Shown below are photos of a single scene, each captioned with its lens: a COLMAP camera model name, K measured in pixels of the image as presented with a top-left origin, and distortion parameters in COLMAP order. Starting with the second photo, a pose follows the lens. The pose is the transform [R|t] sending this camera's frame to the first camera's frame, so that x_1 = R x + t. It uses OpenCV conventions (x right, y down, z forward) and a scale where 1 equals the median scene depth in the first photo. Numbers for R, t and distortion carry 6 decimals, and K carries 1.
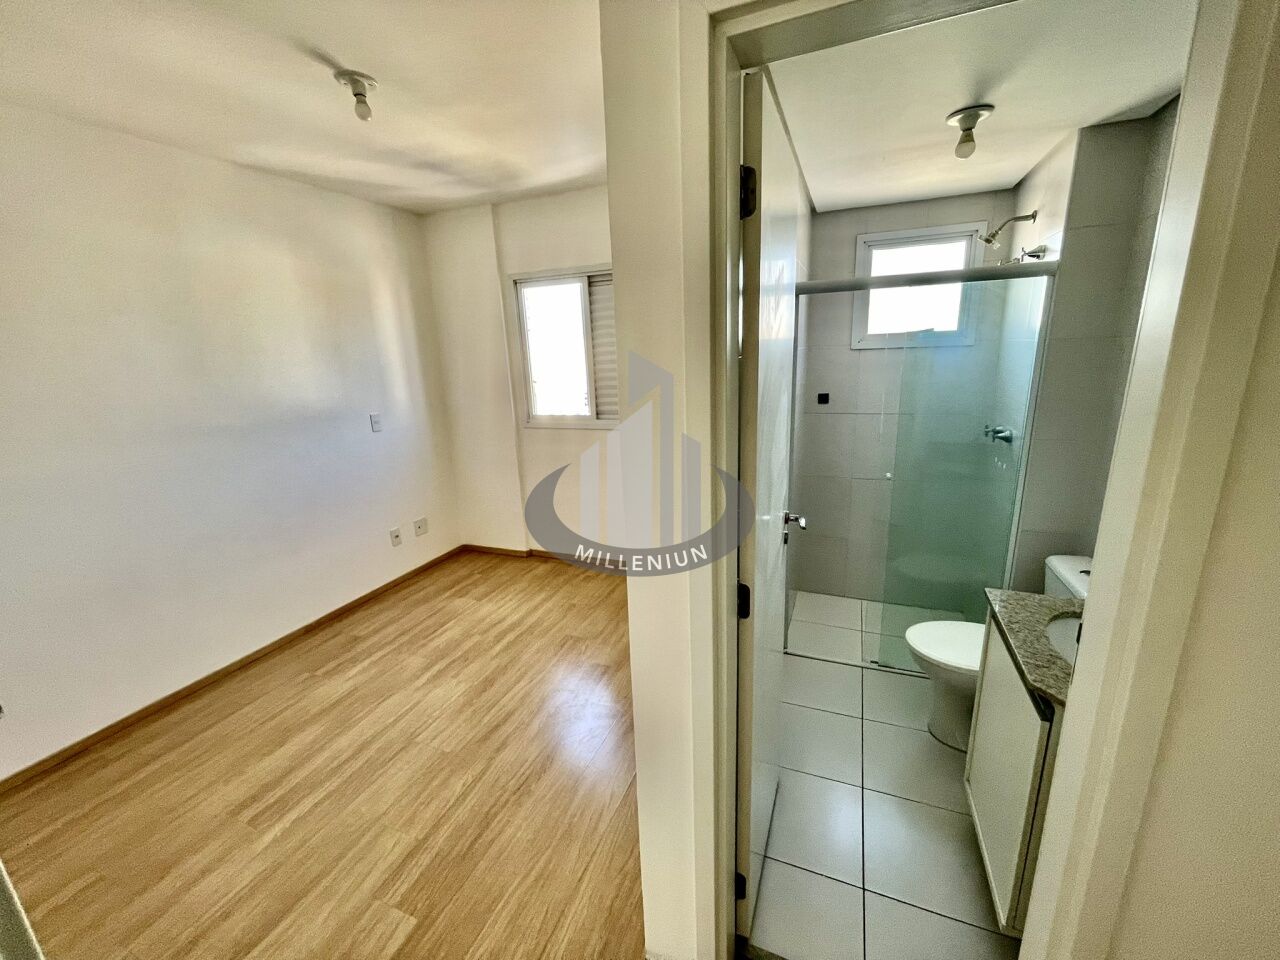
lens RADIAL K [[512.3, 0, 641.6], [0, 512.3, 479.6], [0, 0, 1]] dist [-0.002657, 0.000046]
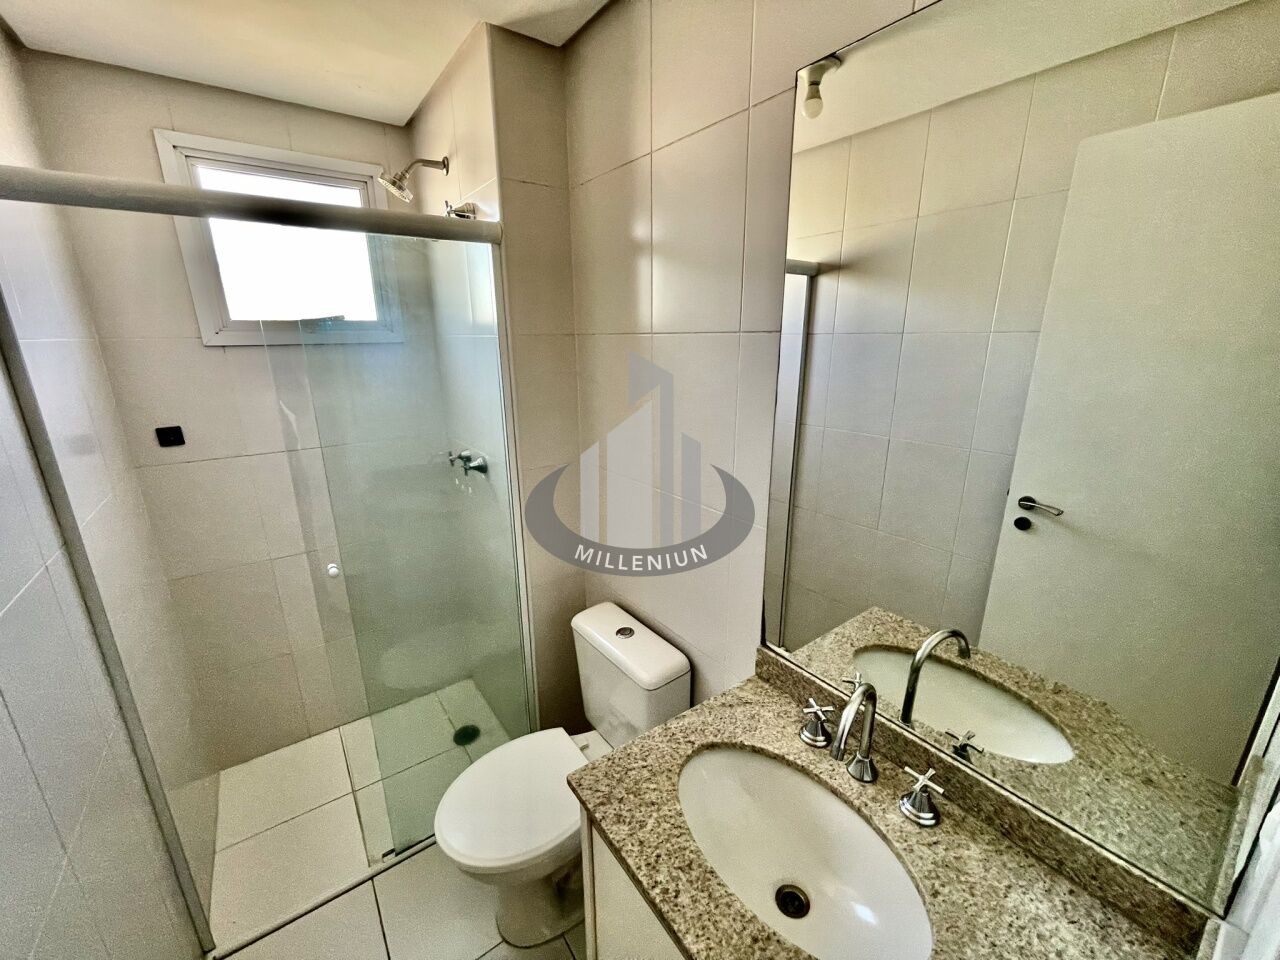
lens RADIAL K [[512.3, 0, 641.7], [0, 512.3, 481.7], [0, 0, 1]] dist [-0.002657, 0.000046]
pose [[0.523123, -0.197843, 0.828976, 0.210158], [0.197666, 0.974325, 0.107794, -0.094635], [-0.829018, 0.107471, 0.548799, 0.393969]]
